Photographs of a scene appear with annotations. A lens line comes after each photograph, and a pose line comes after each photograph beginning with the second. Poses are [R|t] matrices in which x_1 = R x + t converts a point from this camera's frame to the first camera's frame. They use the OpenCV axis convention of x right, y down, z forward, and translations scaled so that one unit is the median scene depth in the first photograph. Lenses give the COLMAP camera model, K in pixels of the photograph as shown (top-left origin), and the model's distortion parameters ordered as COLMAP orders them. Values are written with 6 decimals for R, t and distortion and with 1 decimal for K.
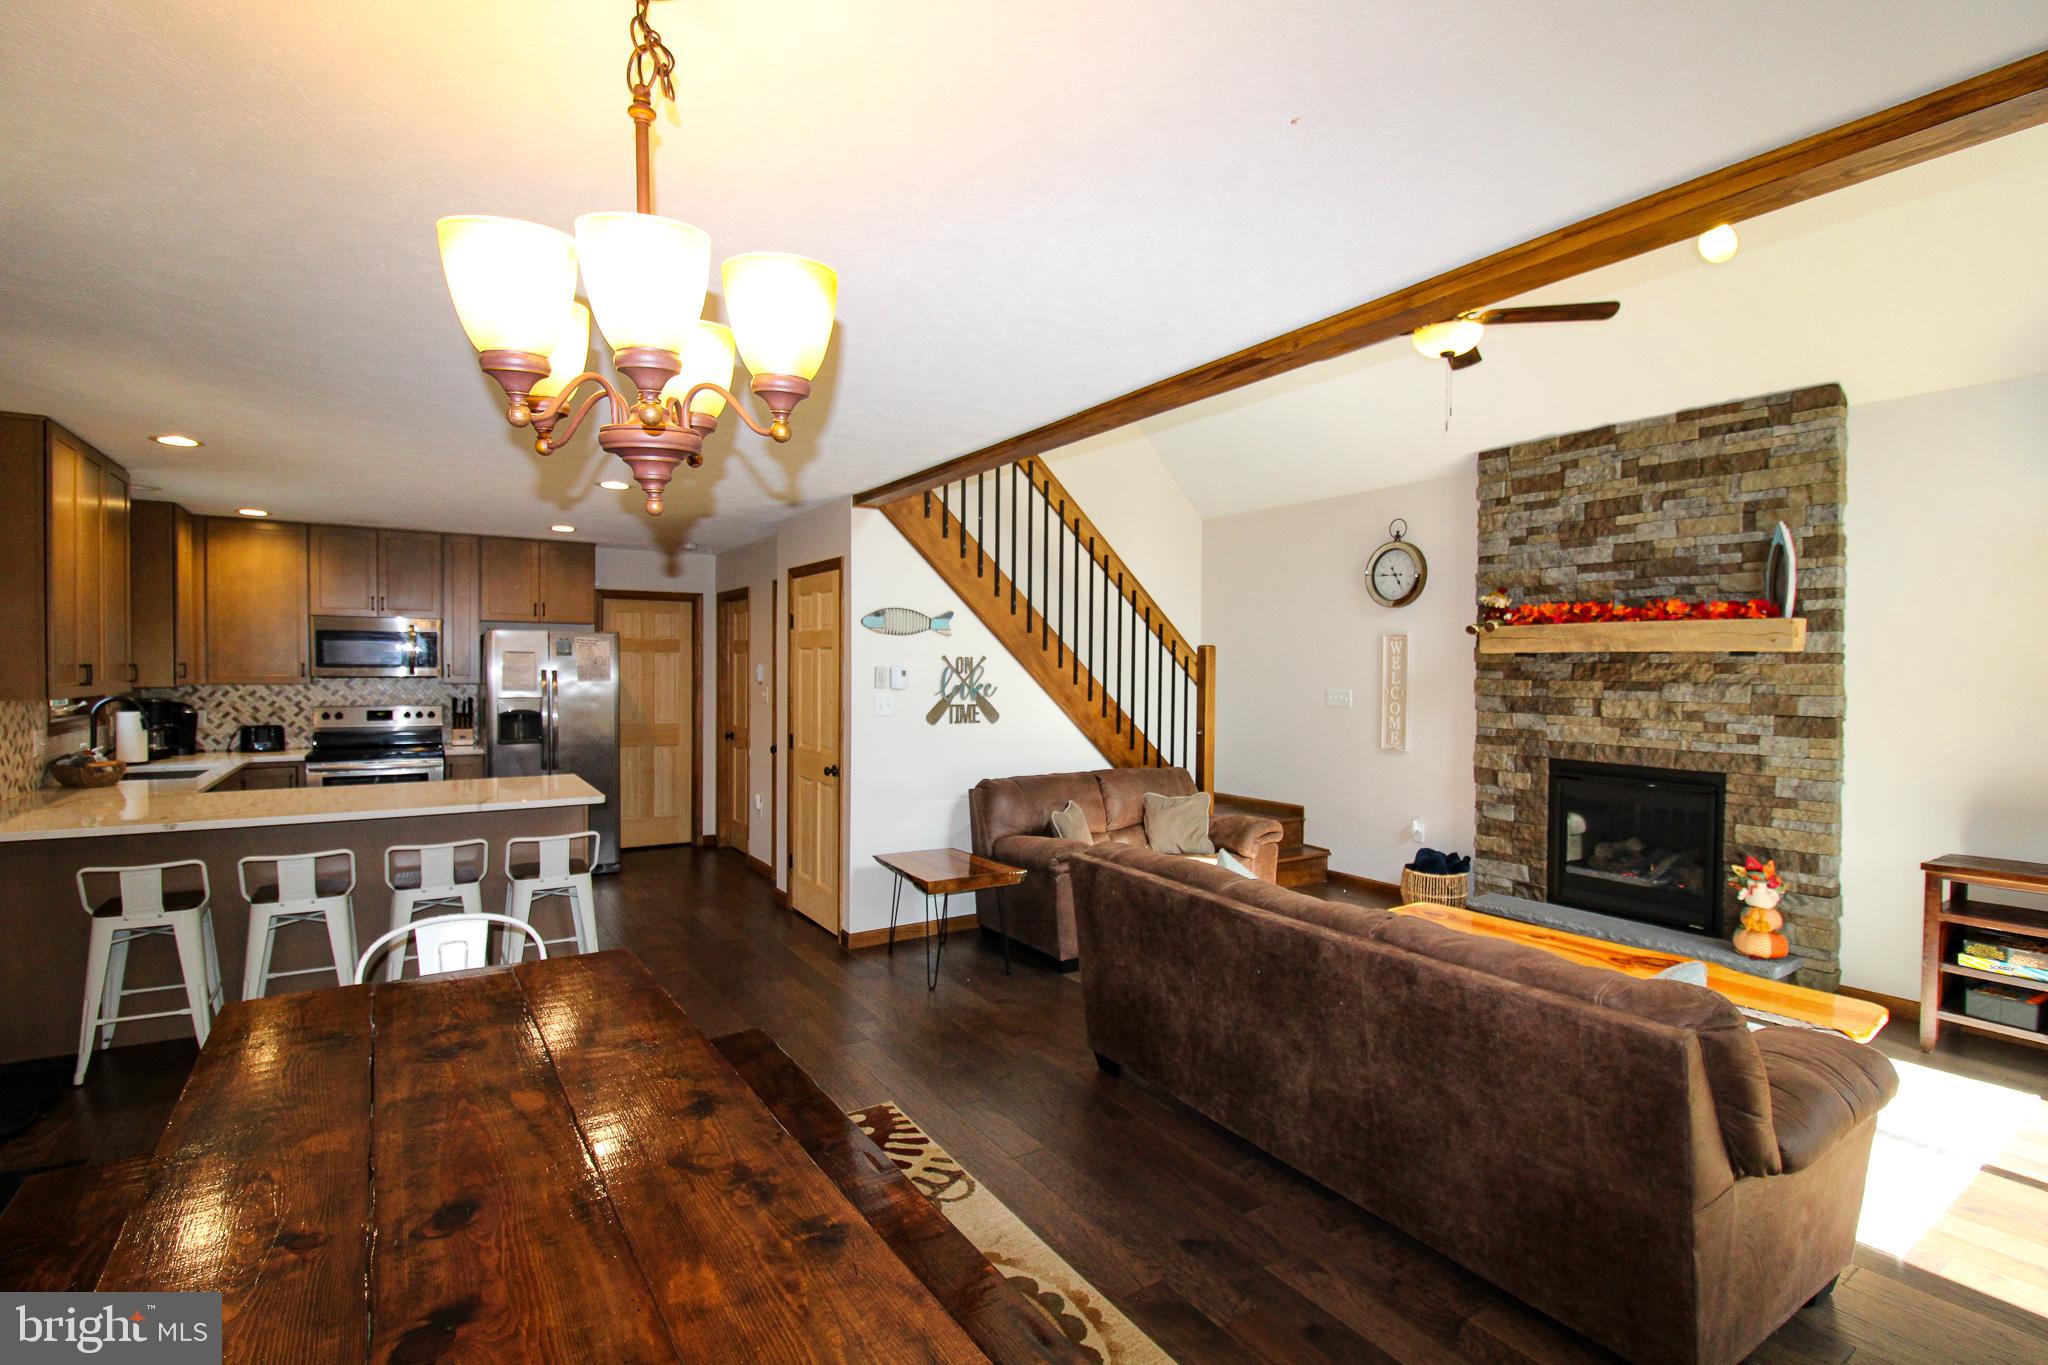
lens RADIAL K [[947.0, 0, 1033.2], [0, 947.0, 680.2], [0, 0, 1]] dist [-0.012730, -0.000450]
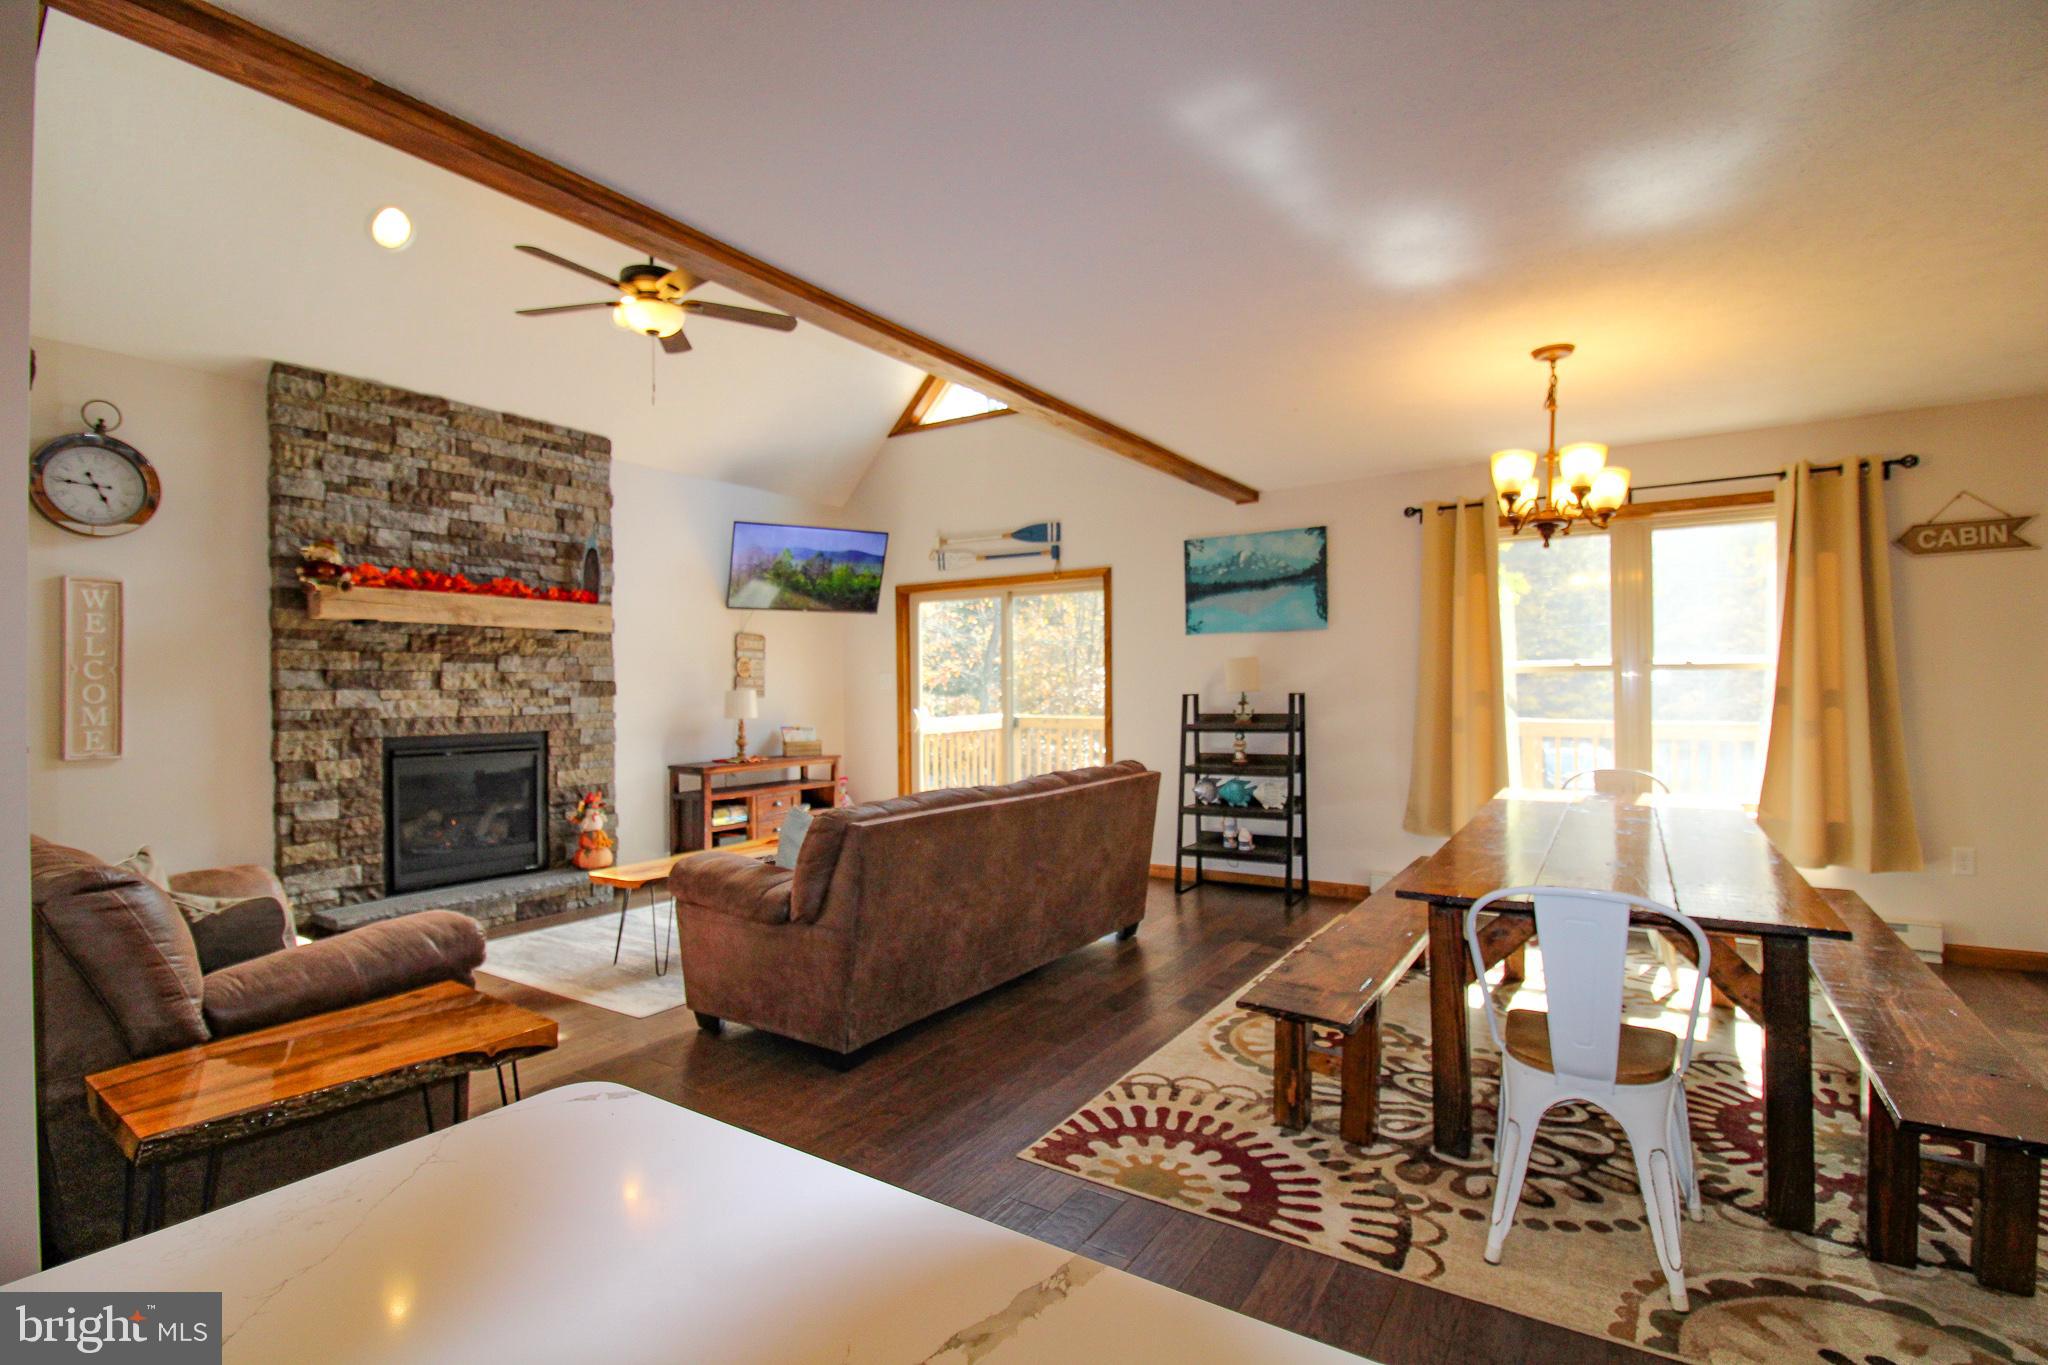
lens RADIAL K [[947.0, 0, 1030.3], [0, 947.0, 678.7], [0, 0, 1]] dist [-0.012730, -0.000450]
pose [[-0.400597, 0.002337, 0.916251, -0.579602], [0.016846, 0.999846, 0.004815, 0.035095], [-0.916100, 0.017364, -0.400575, 0.868482]]
